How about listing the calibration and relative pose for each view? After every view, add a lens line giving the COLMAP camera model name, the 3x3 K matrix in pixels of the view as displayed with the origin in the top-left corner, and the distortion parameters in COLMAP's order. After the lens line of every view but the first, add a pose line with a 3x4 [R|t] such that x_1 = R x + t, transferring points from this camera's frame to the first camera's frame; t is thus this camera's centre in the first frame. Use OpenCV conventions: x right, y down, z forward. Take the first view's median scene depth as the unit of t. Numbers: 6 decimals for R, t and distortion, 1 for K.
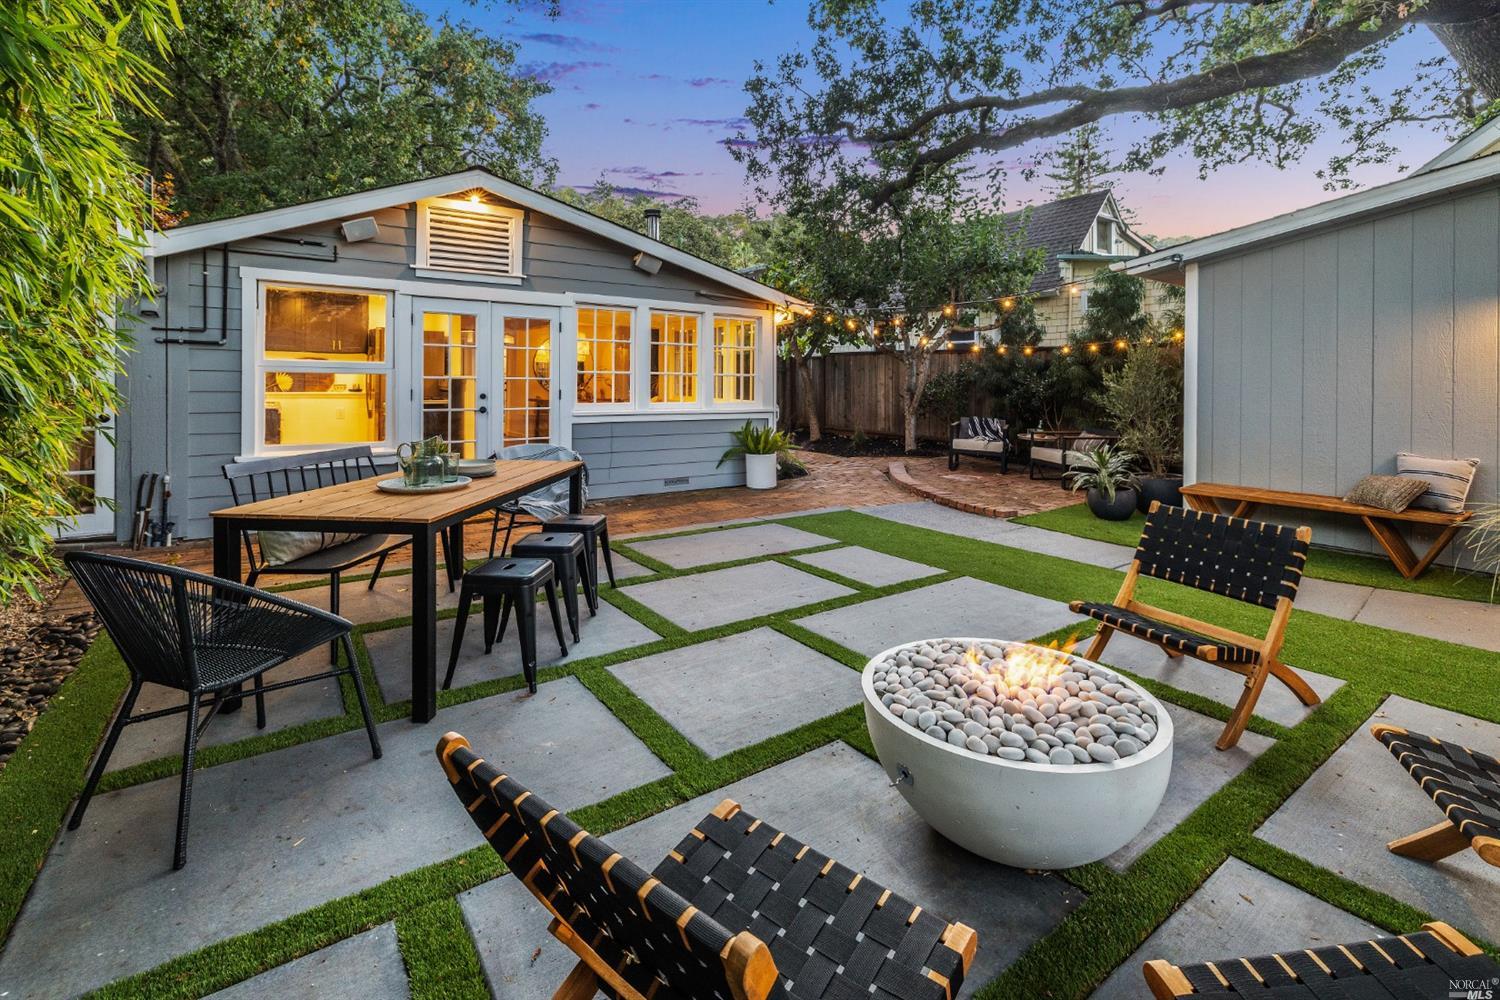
lens RADIAL K [[640.6, 0, 696.6], [0, 640.6, 396.8], [0, 0, 1]] dist [0.003637, -0.000103]
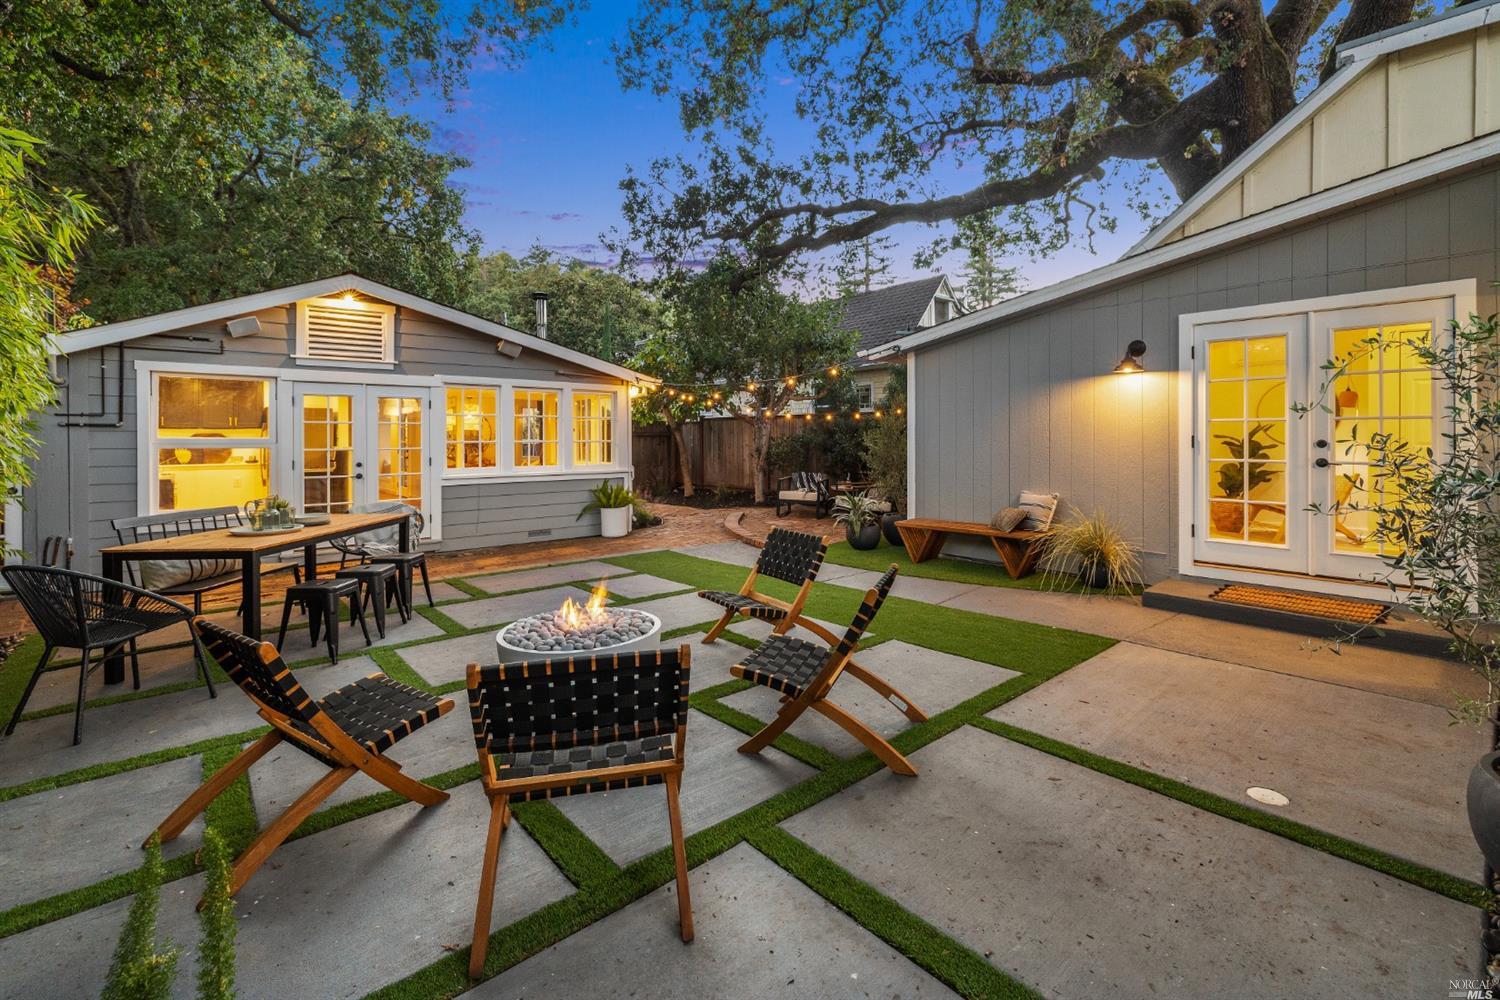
lens RADIAL K [[640.6, 0, 701.1], [0, 640.6, 449.6], [0, 0, 1]] dist [0.003637, -0.000103]
pose [[0.996130, -0.020208, 0.085540, 0.167995], [0.021229, 0.999714, -0.011047, -0.001755], [-0.085292, 0.012820, 0.996274, -0.200420]]
